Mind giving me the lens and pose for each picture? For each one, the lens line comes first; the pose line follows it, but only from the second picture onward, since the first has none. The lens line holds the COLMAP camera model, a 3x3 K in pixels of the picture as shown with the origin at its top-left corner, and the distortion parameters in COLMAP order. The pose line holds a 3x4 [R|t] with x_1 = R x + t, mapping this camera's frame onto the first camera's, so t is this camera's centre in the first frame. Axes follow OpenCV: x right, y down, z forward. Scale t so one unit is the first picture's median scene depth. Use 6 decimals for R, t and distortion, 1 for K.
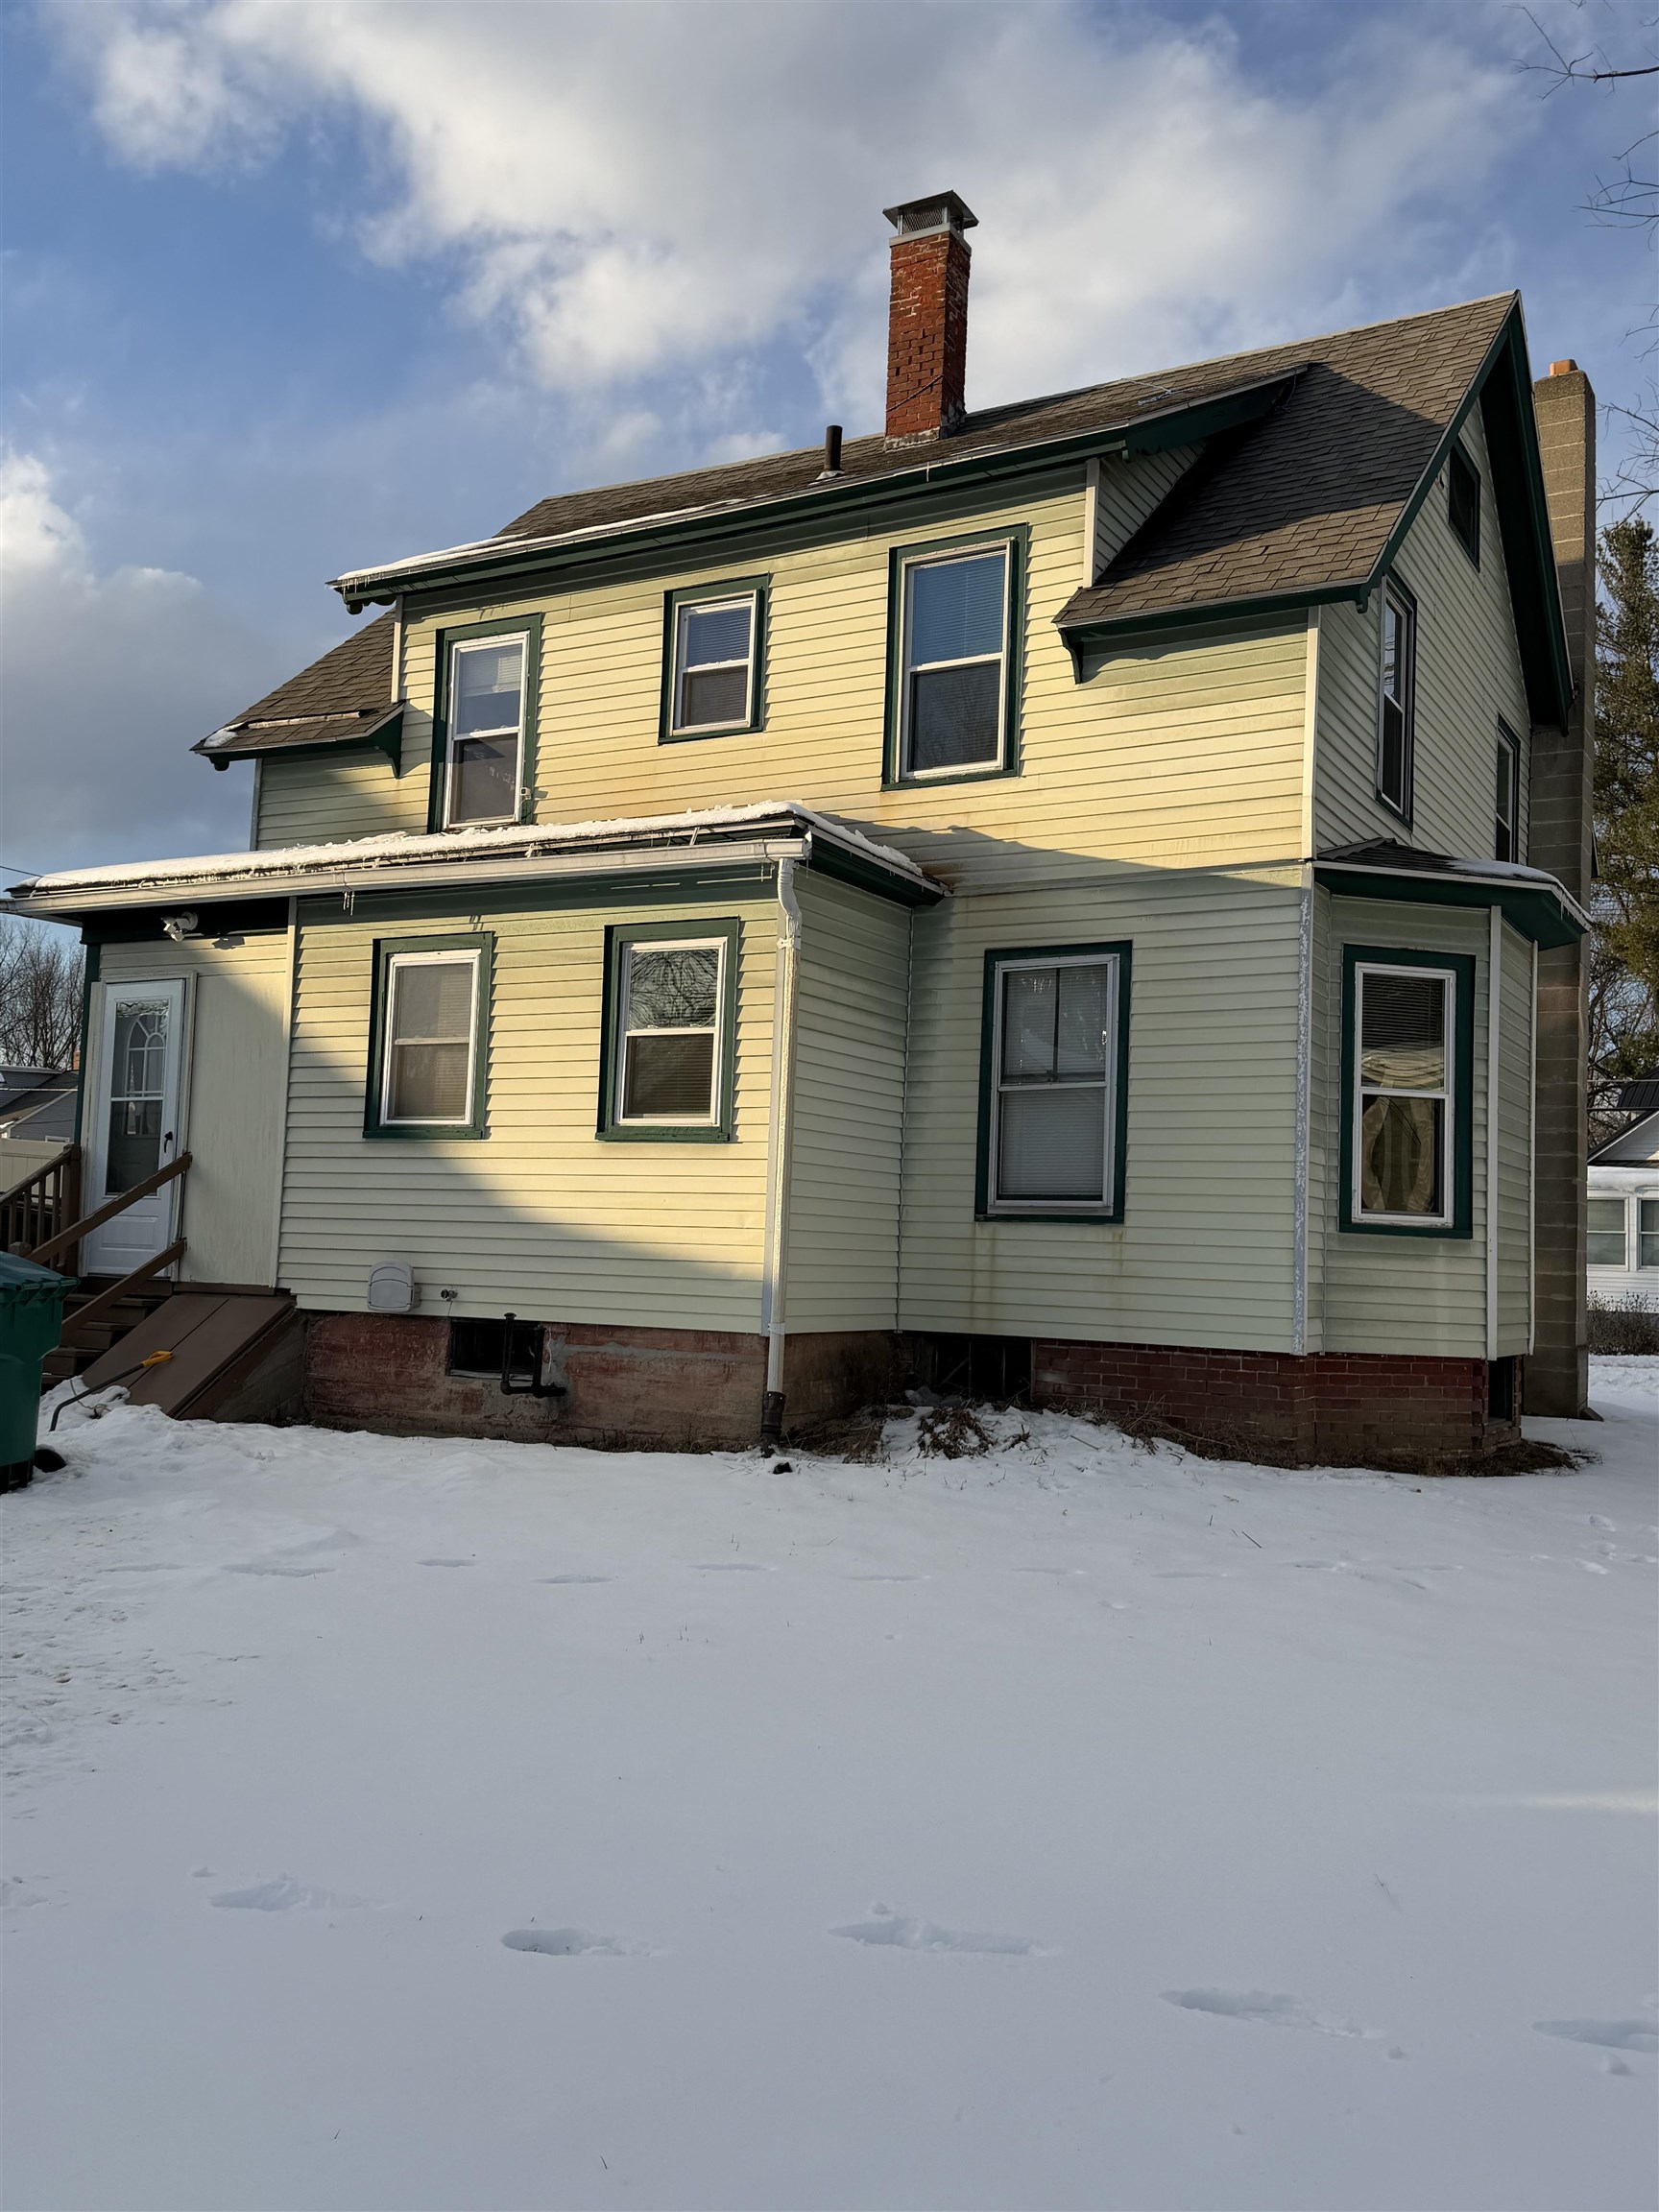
lens RADIAL K [[1908.7, 0, 829.5], [0, 1908.7, 1106.0], [0, 0, 1]] dist [0.104572, 0.000554]
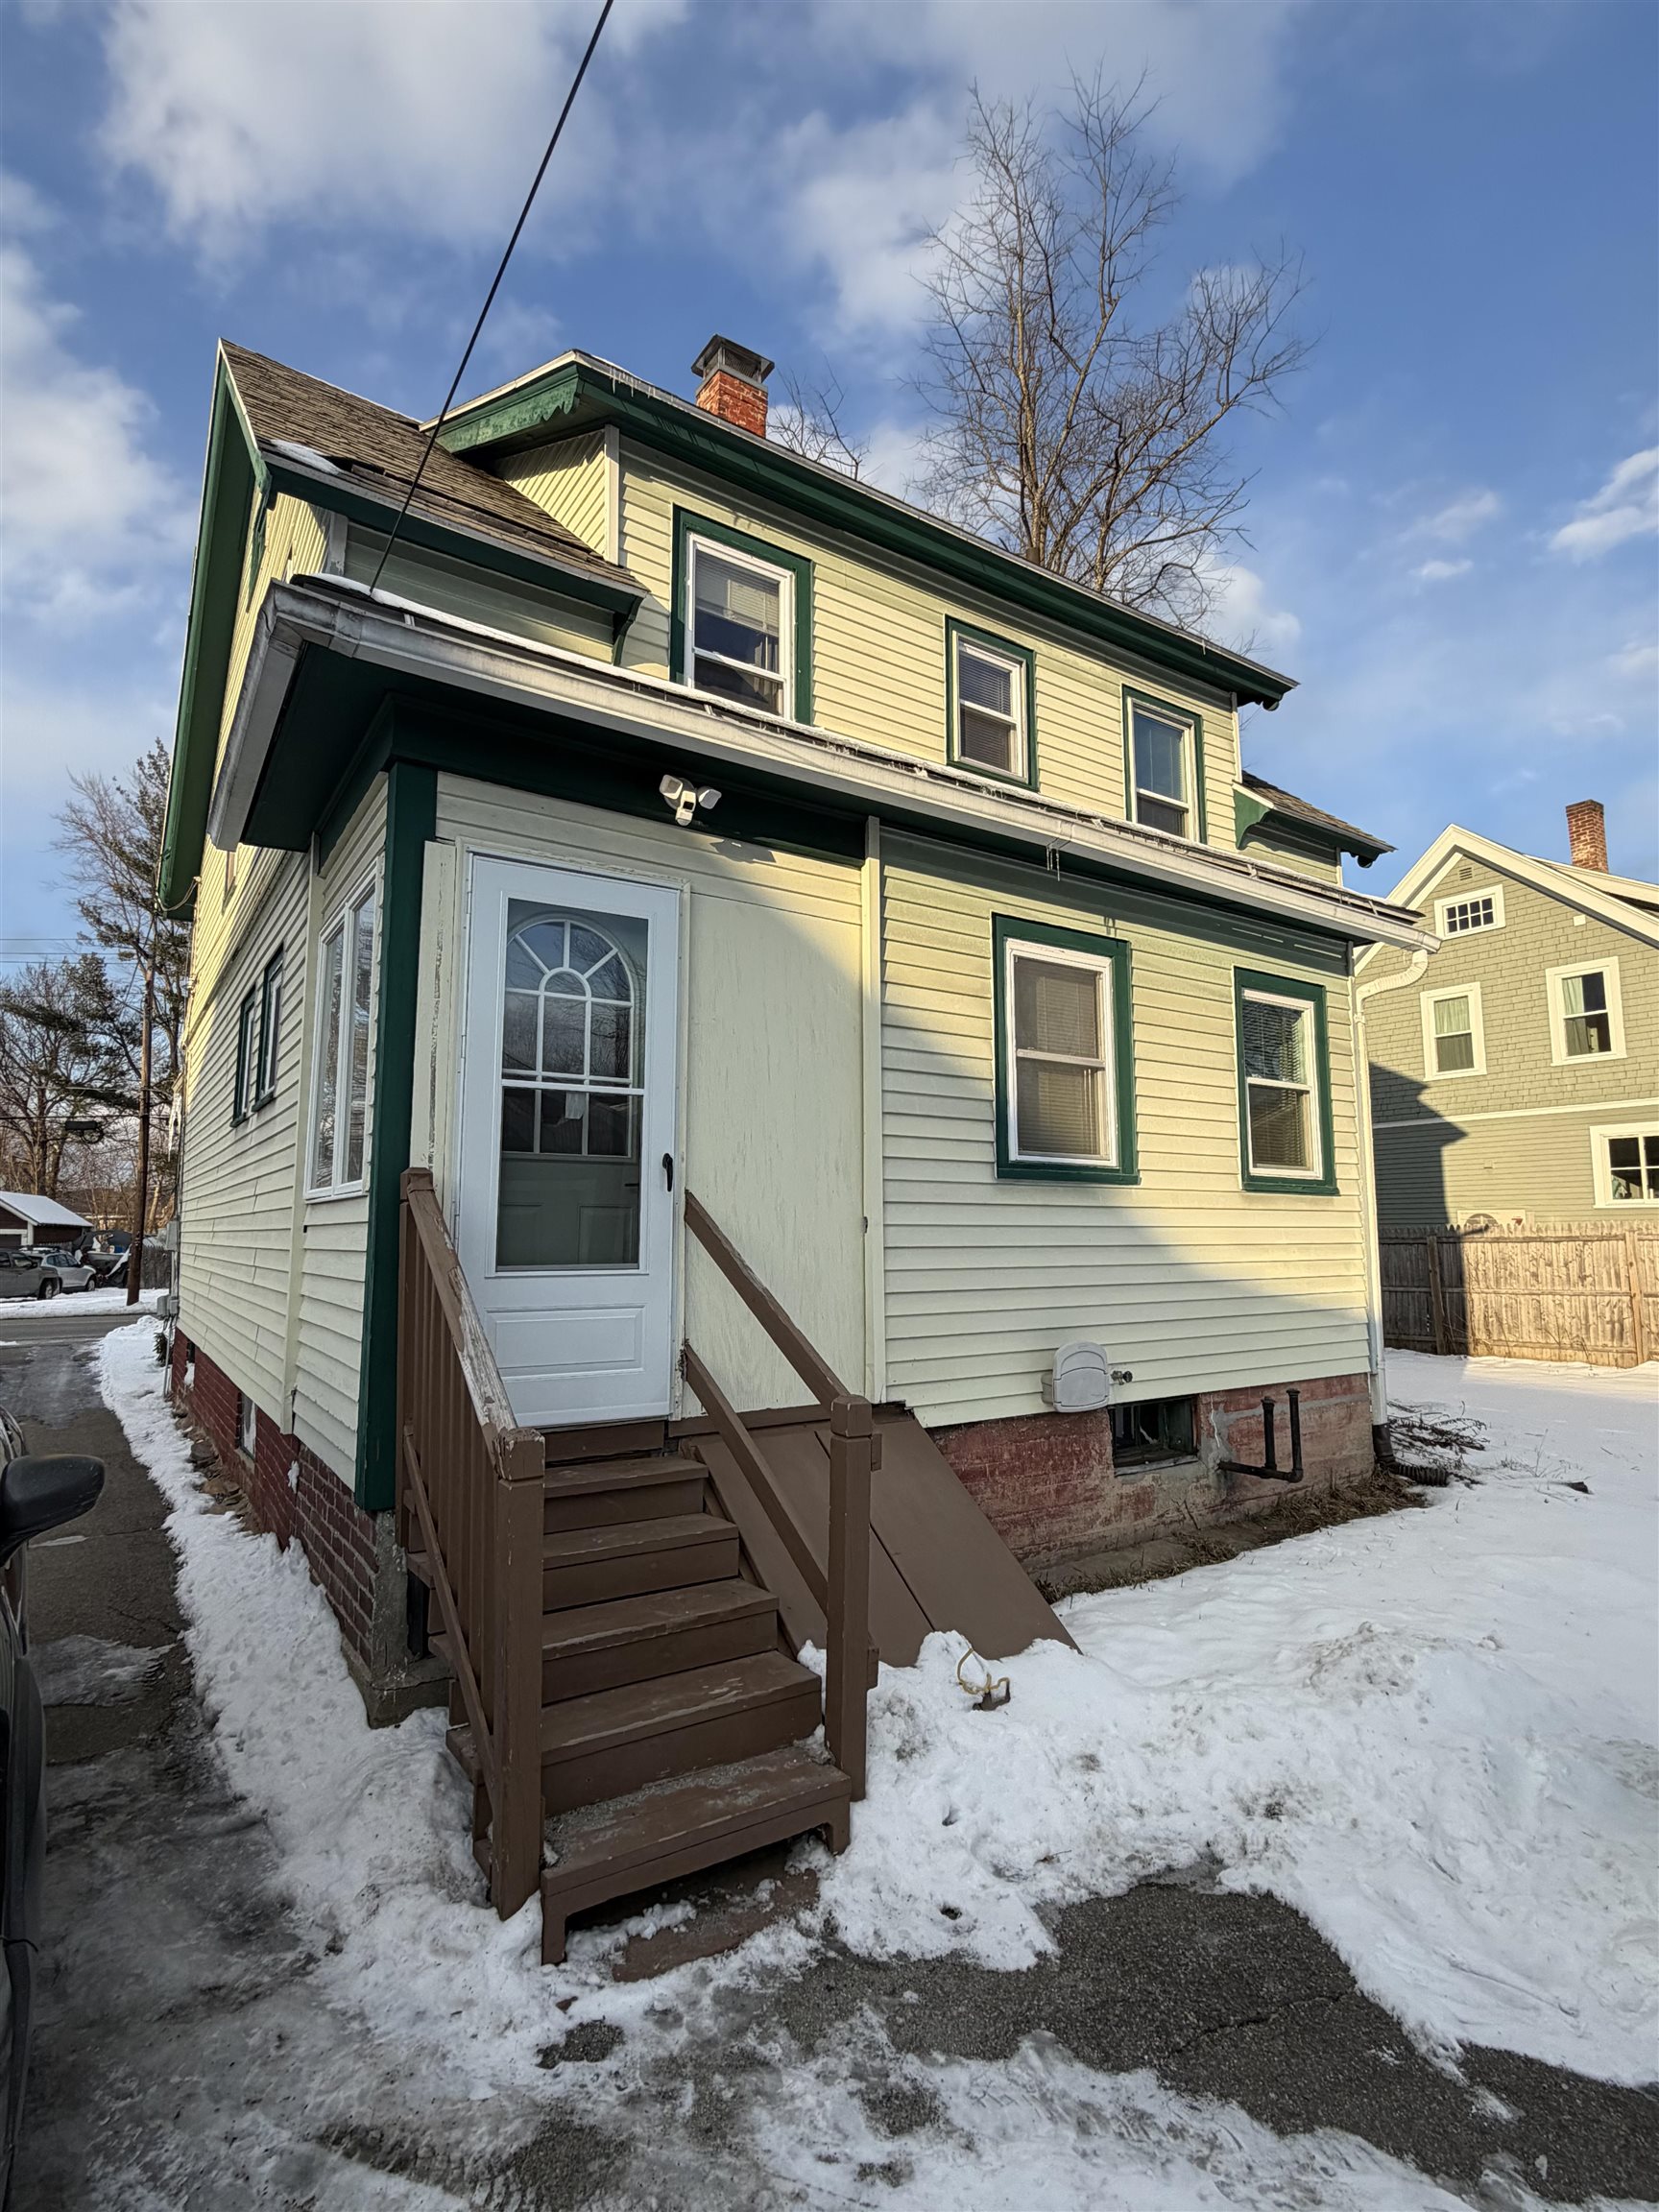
lens RADIAL K [[1088.2, 0, 829.5], [0, 1088.2, 1106.0], [0, 0, 1]] dist [-0.000217, 0.000012]
pose [[0.447055, 0.067585, 0.891950, -0.658418], [-0.057612, 0.997247, -0.046688, 0.012605], [-0.892649, -0.030515, 0.449718, 0.889266]]
